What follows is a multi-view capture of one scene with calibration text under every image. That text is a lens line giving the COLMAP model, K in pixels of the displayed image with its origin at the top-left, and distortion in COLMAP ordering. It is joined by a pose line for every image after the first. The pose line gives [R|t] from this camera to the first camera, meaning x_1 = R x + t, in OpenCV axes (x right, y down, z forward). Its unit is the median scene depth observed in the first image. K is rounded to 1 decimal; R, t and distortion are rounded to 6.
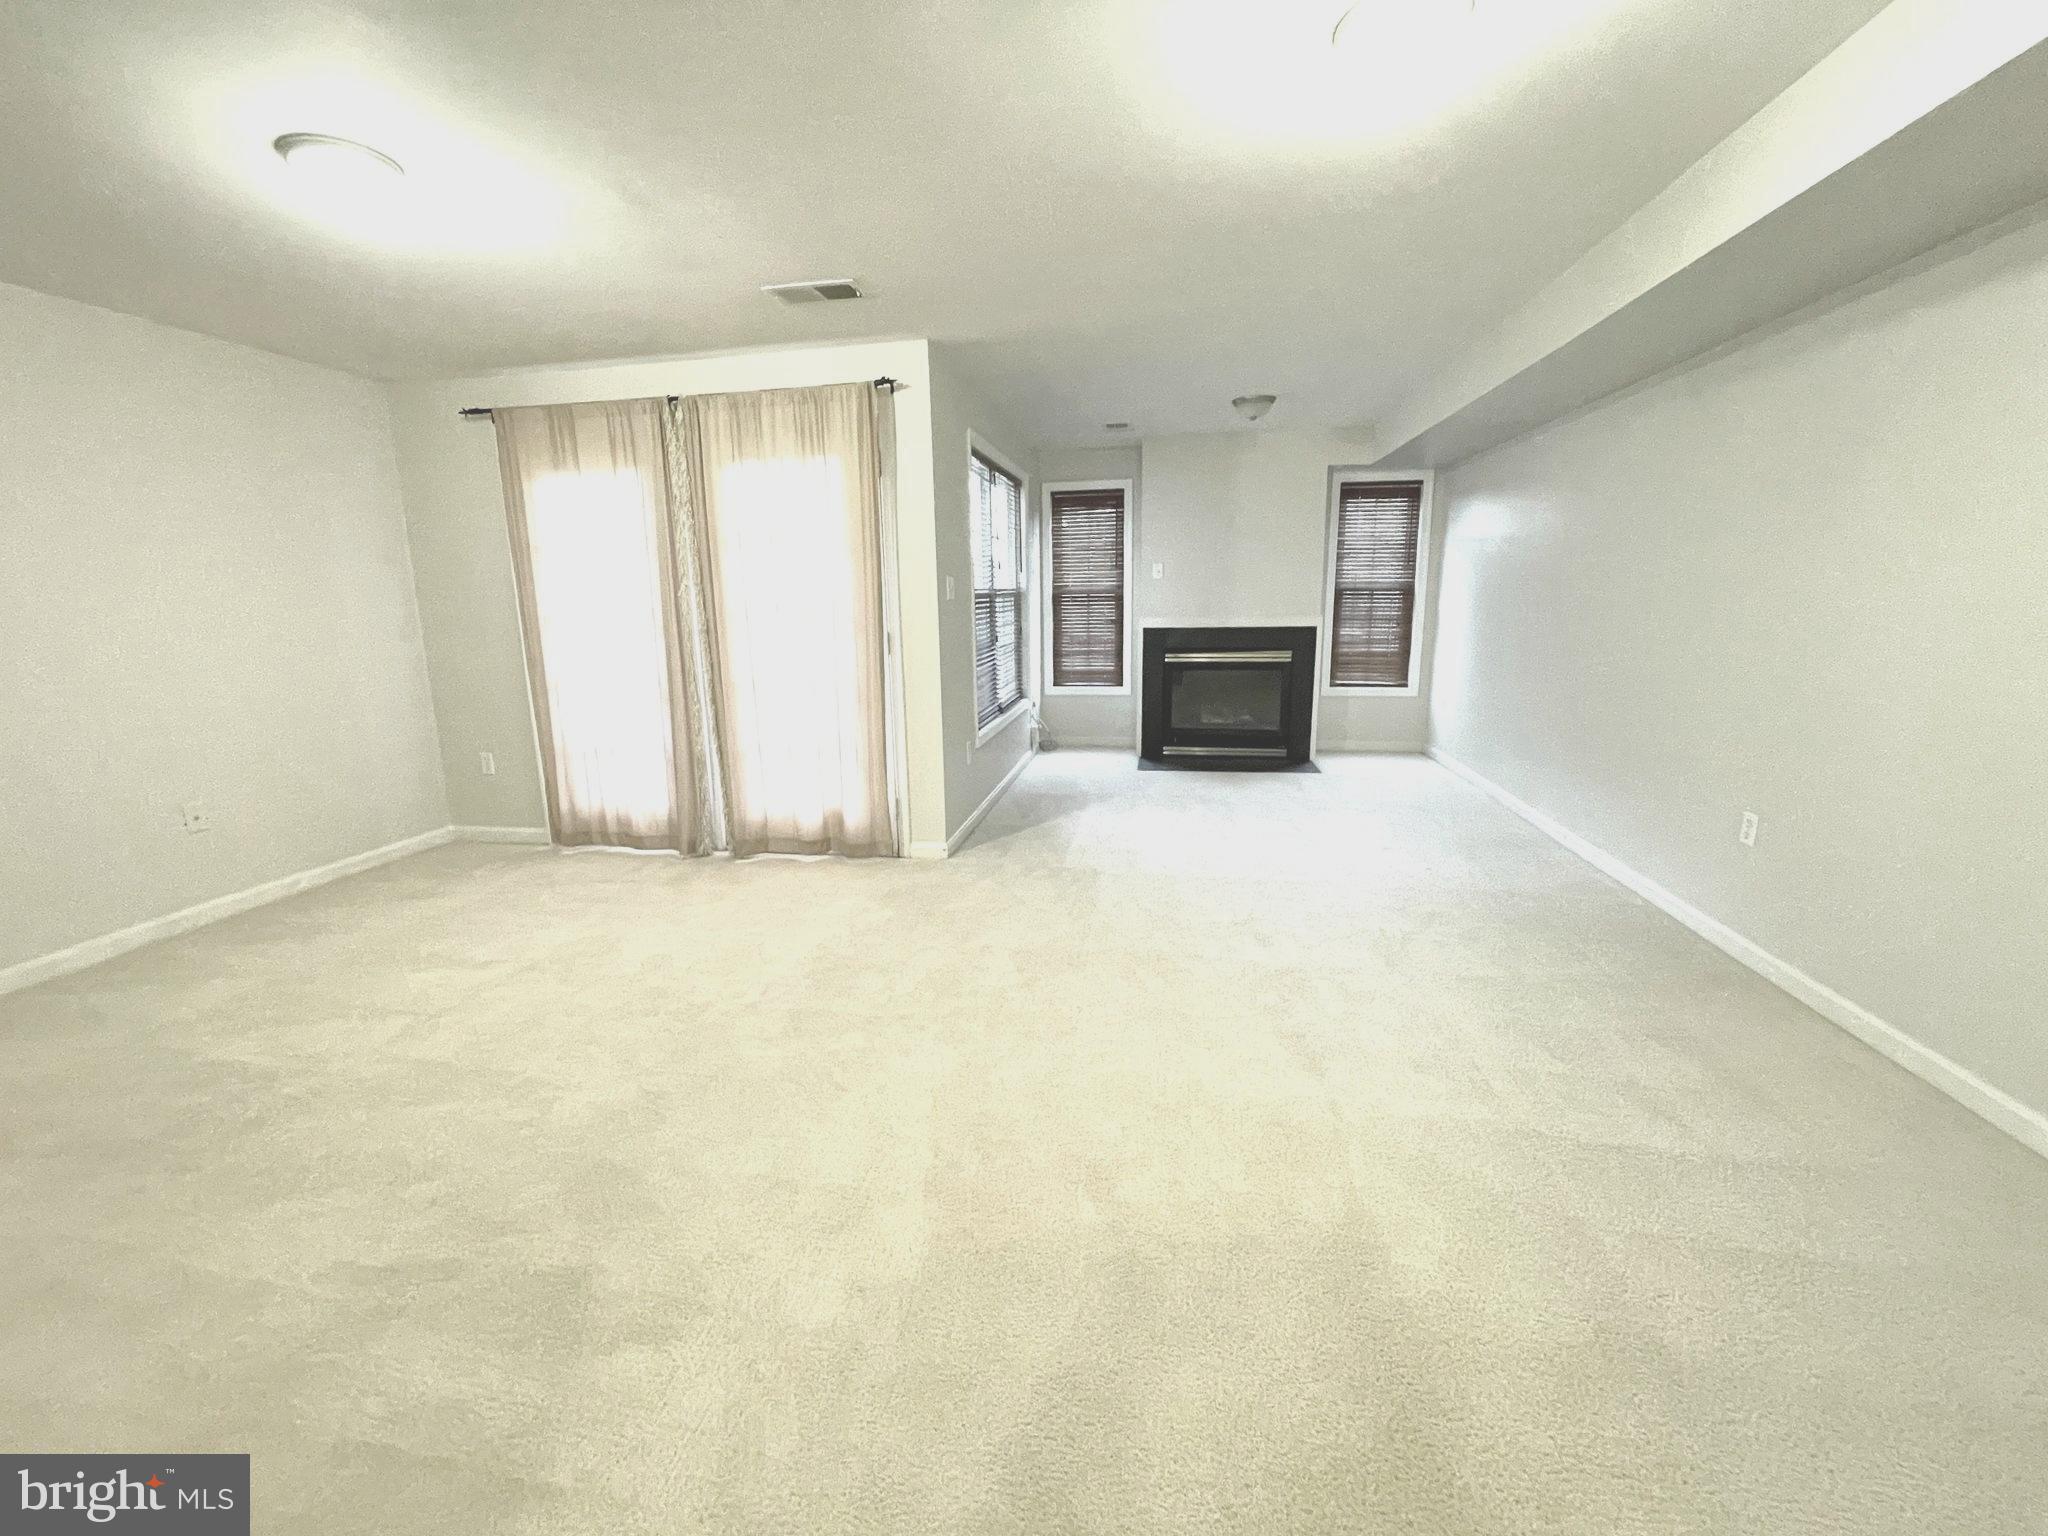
lens RADIAL K [[830.8, 0, 1024.1], [0, 830.8, 760.4], [0, 0, 1]] dist [-0.007677, -0.000736]
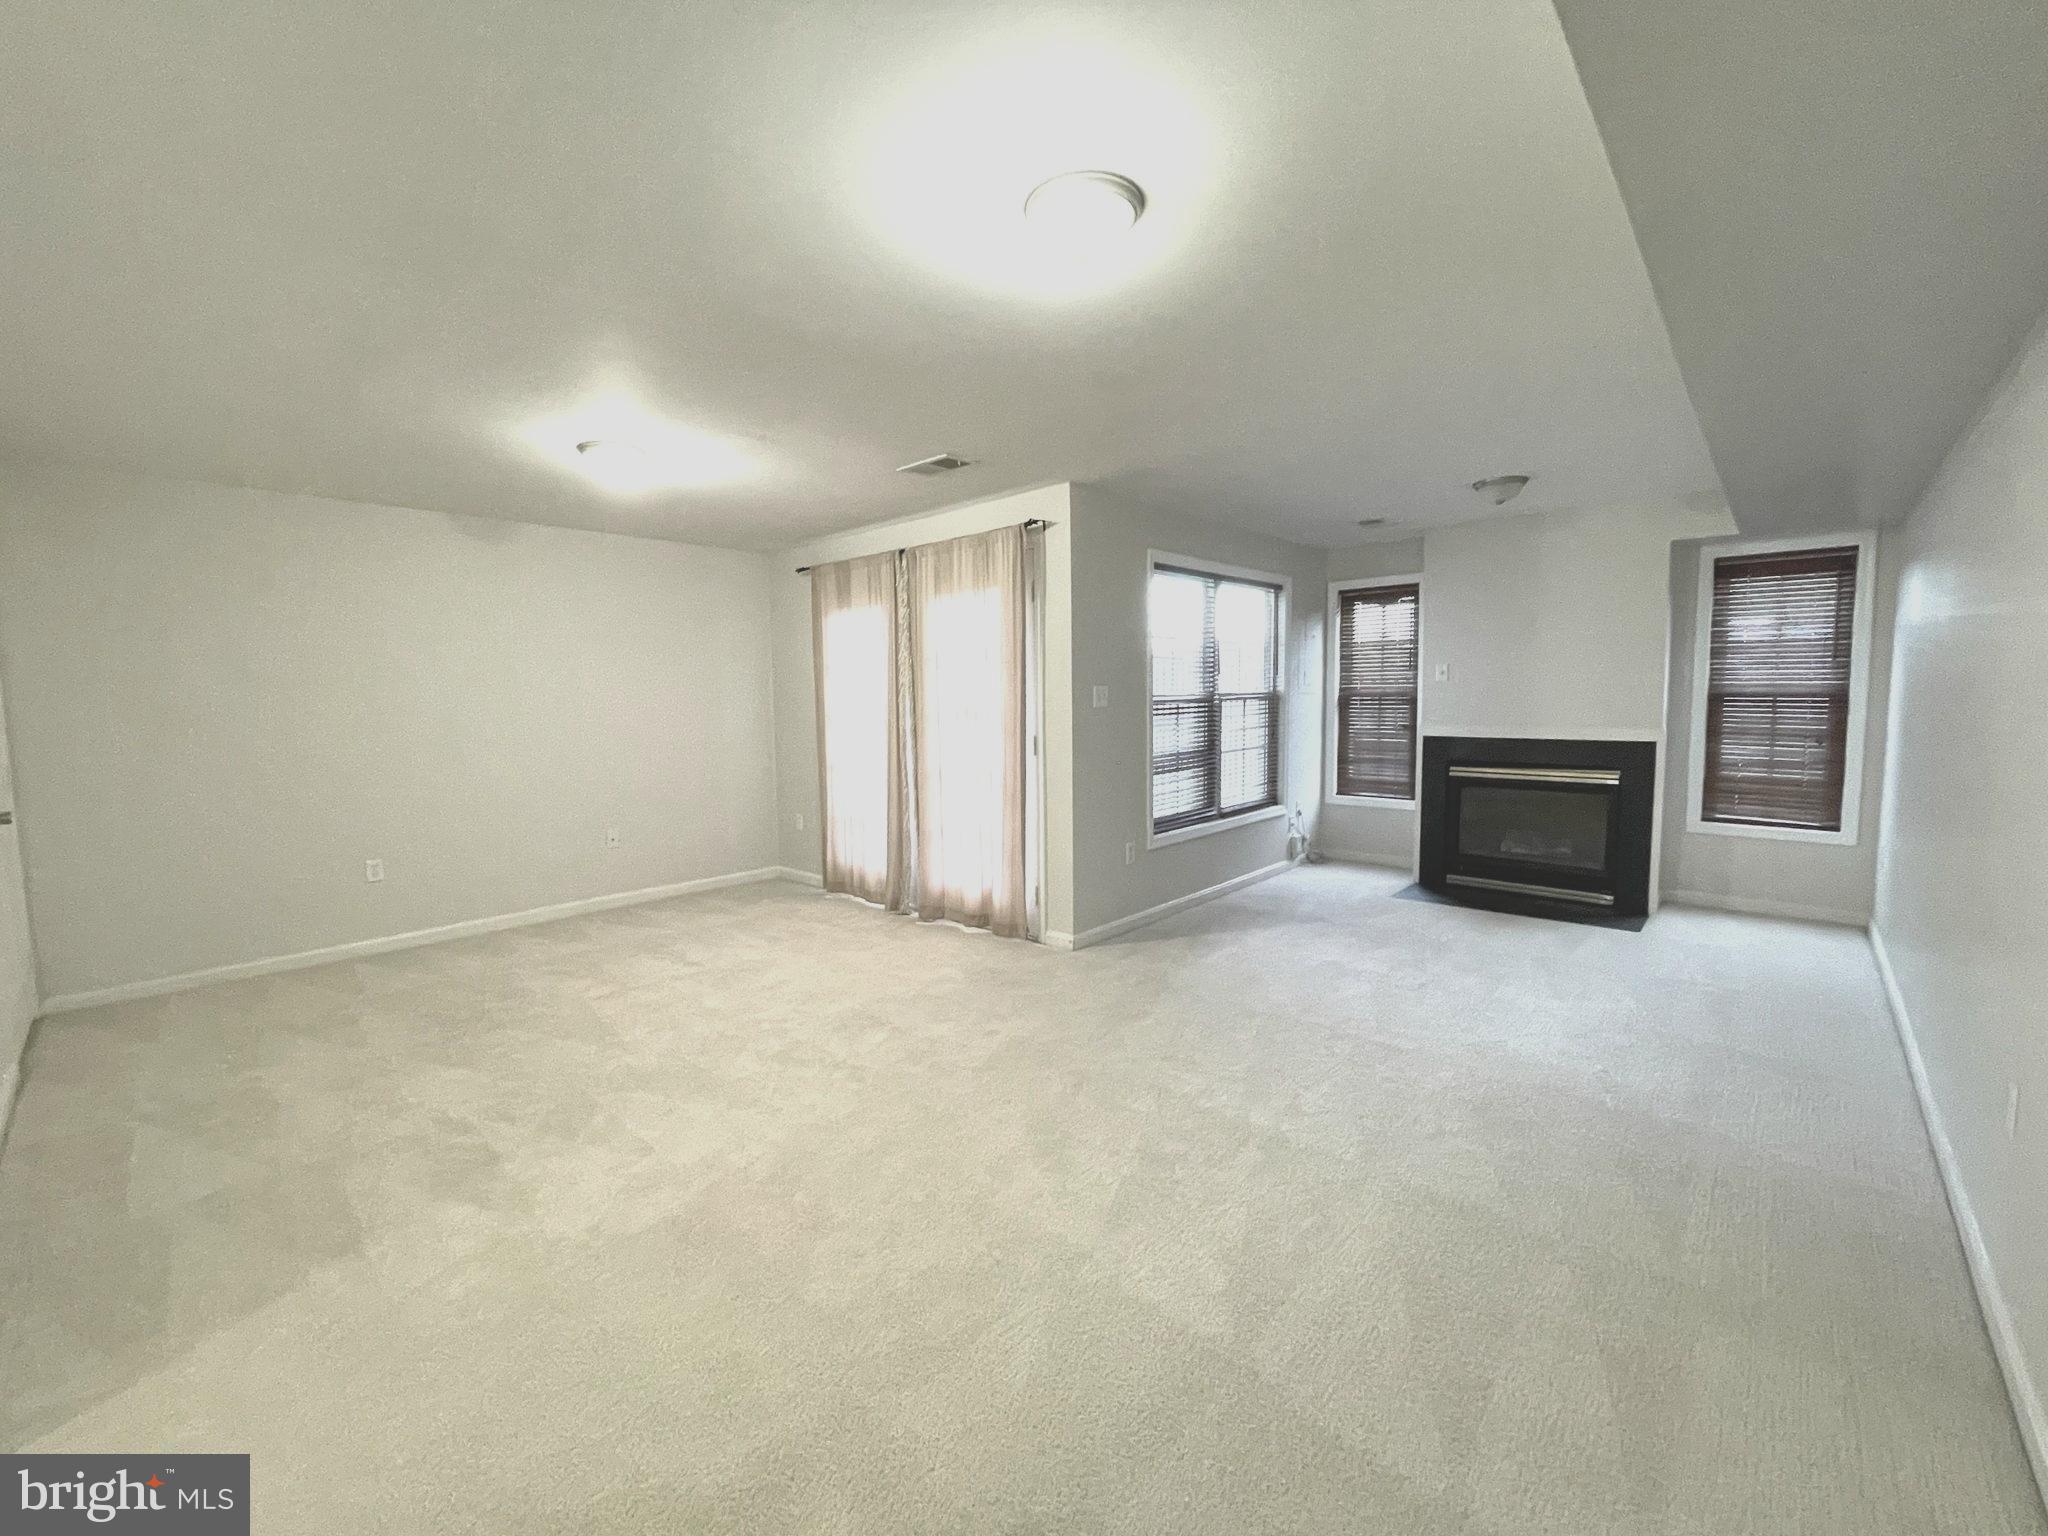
lens RADIAL K [[830.8, 0, 1021.0], [0, 830.8, 764.6], [0, 0, 1]] dist [-0.007677, -0.000736]
pose [[0.841595, 0.051887, -0.537611, 0.384417], [-0.105418, 0.992012, -0.069282, -0.034258], [0.529721, 0.114982, 0.840342, 0.050646]]
